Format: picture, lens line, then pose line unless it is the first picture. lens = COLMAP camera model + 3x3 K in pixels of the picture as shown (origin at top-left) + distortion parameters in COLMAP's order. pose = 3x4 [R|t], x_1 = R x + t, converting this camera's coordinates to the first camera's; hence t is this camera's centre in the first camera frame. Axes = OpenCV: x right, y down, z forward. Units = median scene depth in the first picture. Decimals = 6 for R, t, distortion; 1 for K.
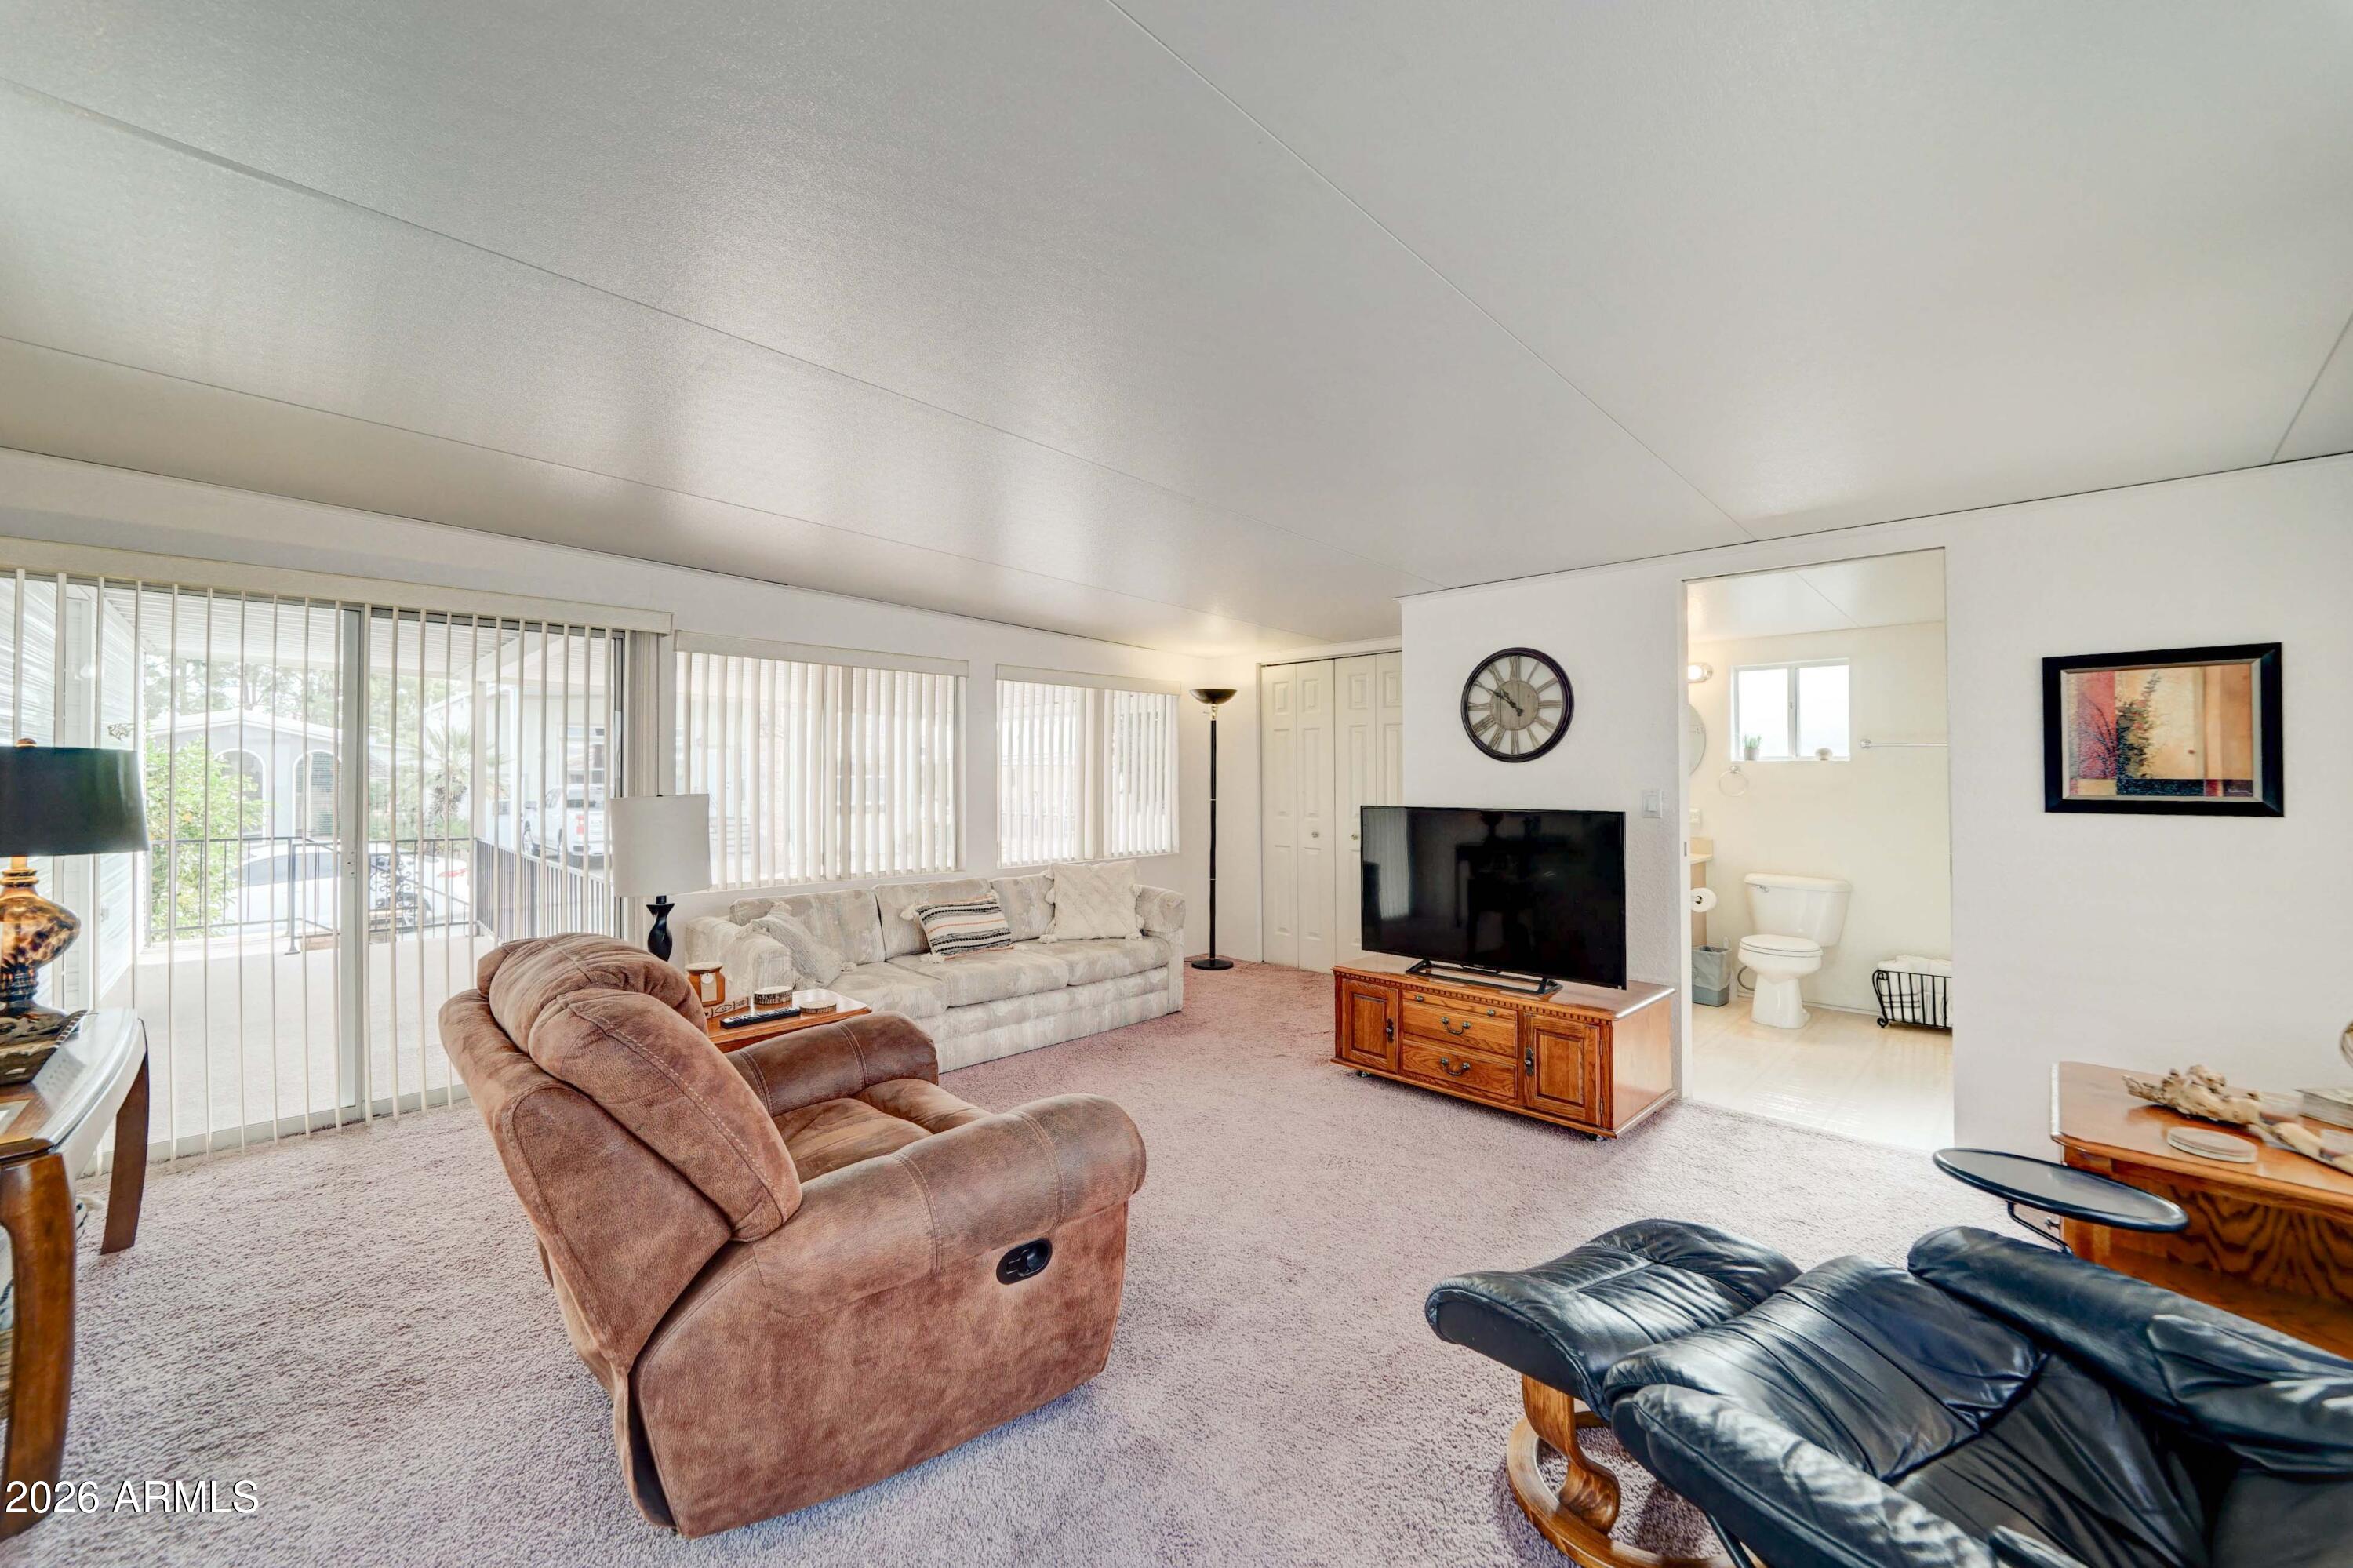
lens RADIAL K [[896.2, 0, 1194.1], [0, 896.2, 763.9], [0, 0, 1]] dist [0.000021, 0.000187]
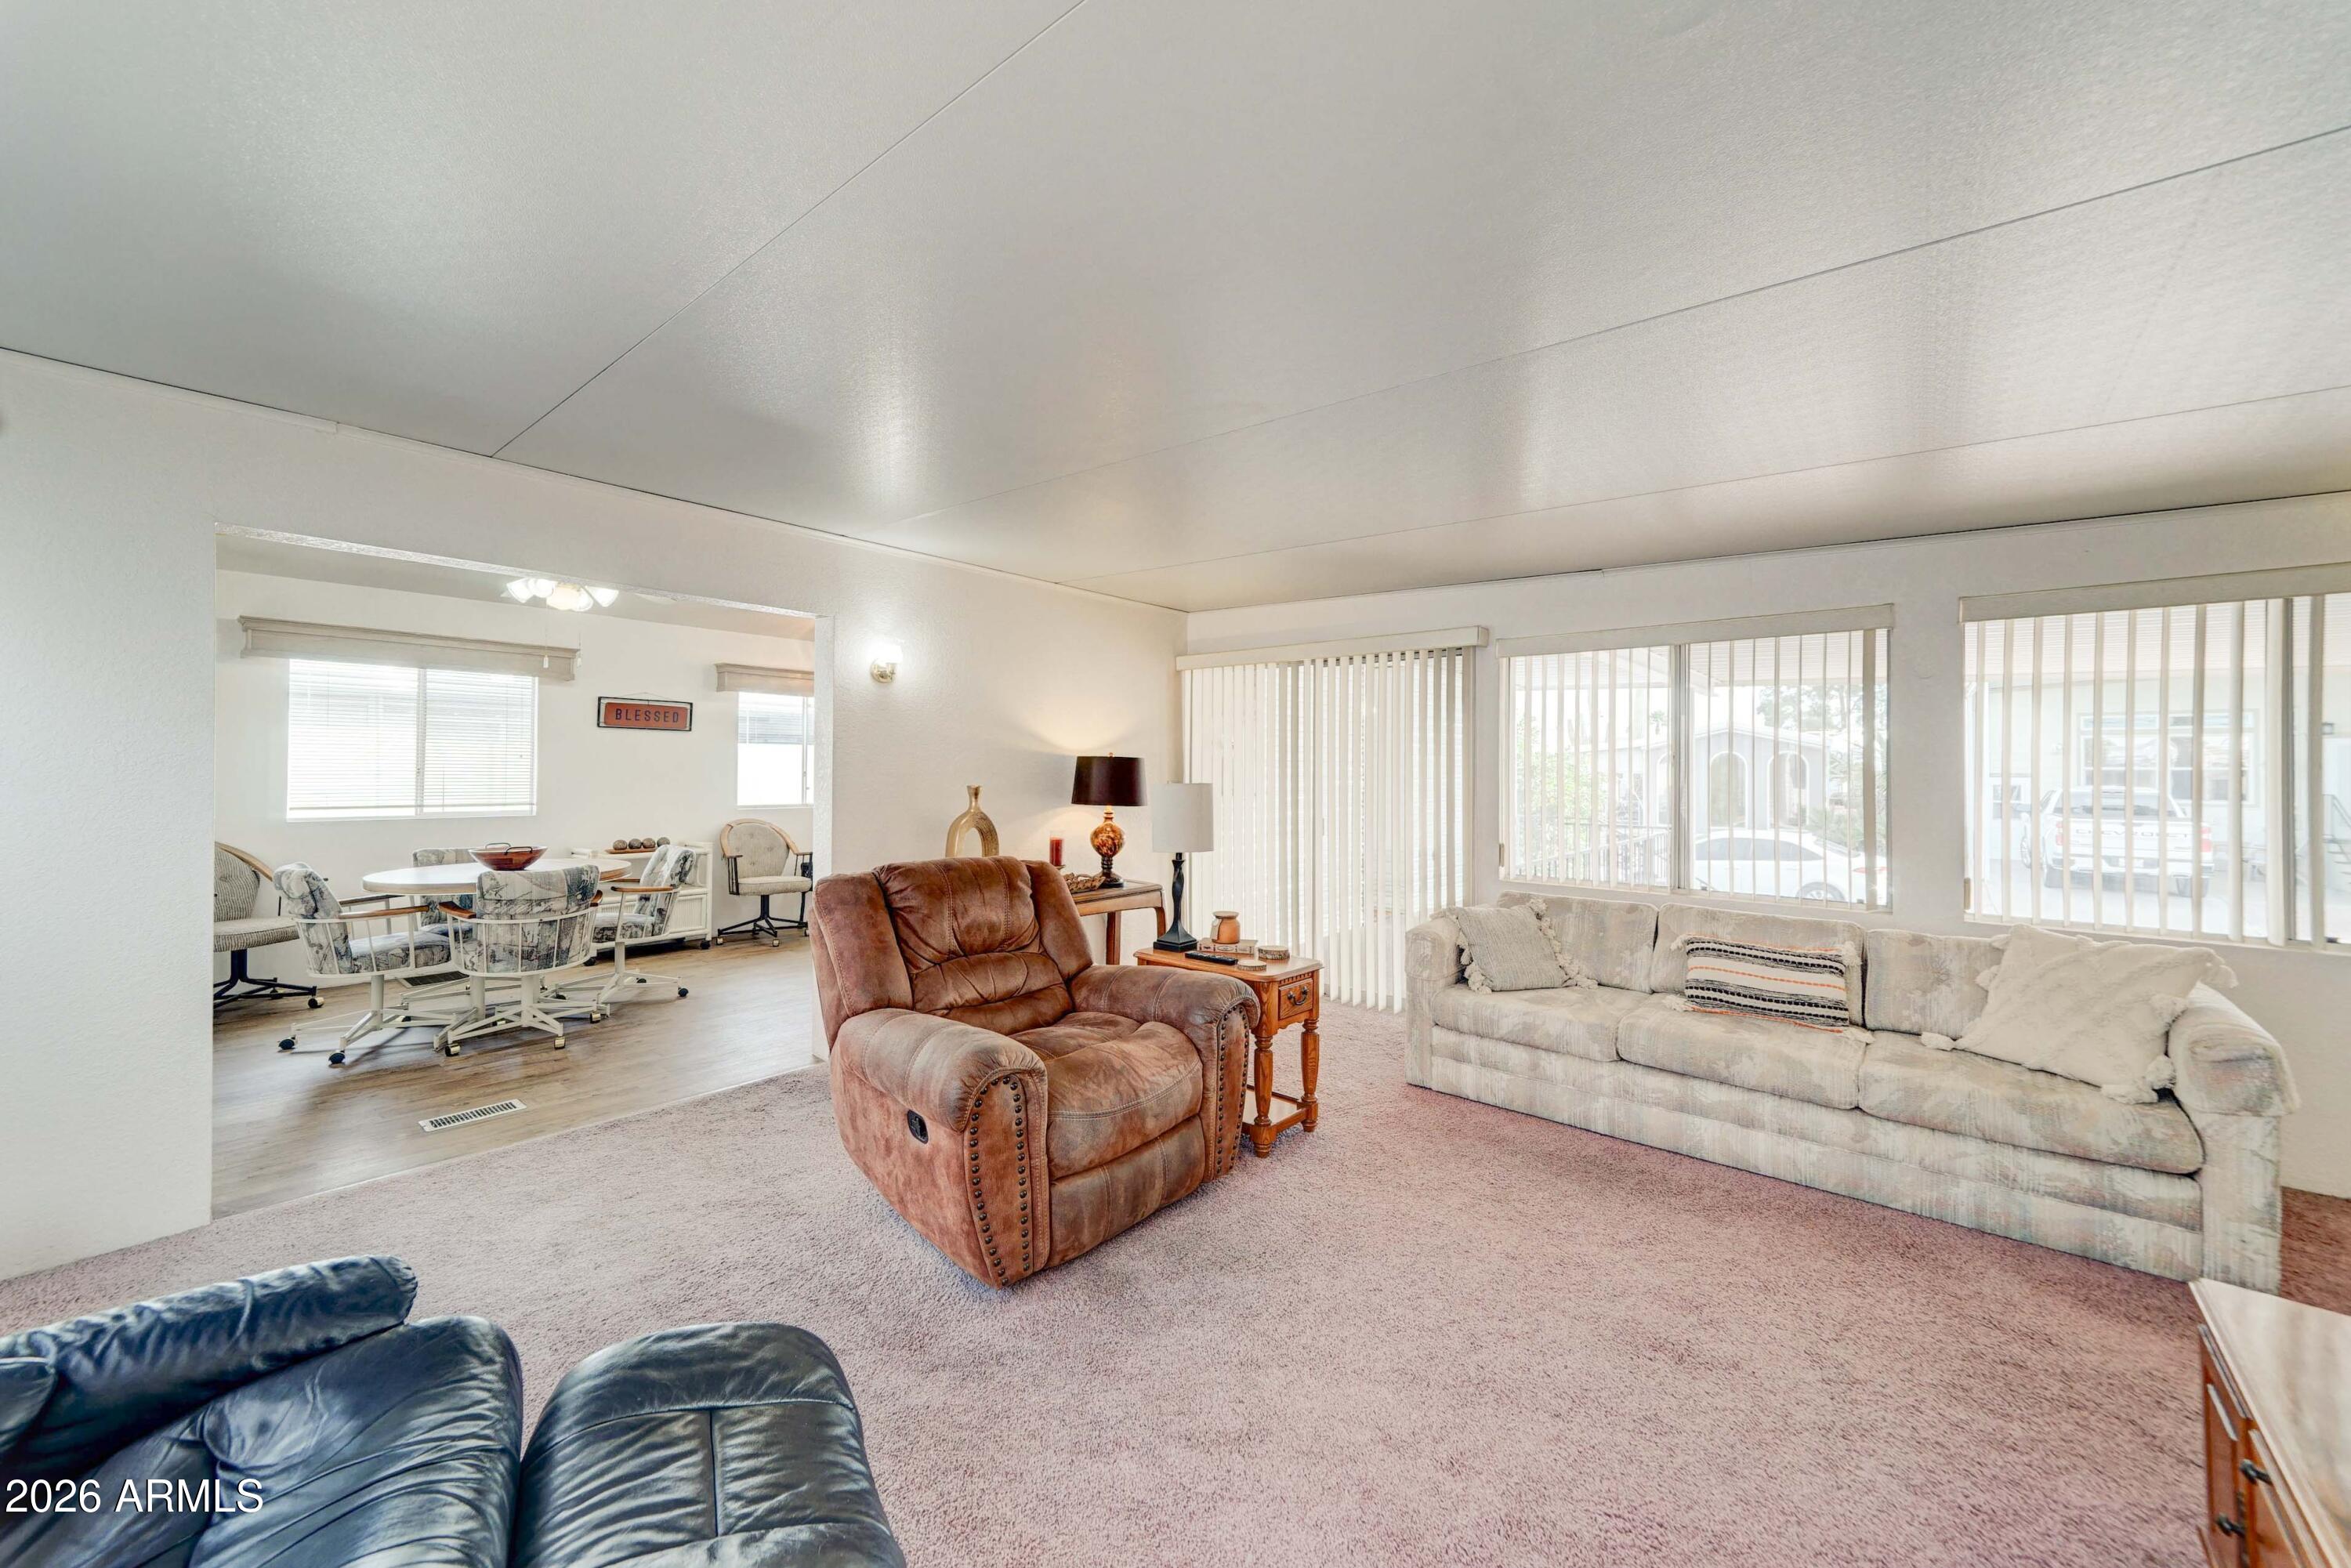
lens RADIAL K [[895.4, 0, 1189.4], [0, 895.4, 773.2], [0, 0, 1]] dist [0.000021, 0.000187]
pose [[0.073725, 0.002041, -0.997277, 0.733608], [0.006583, 0.999975, 0.002534, 0.013895], [0.997257, -0.006752, 0.073709, 0.812142]]
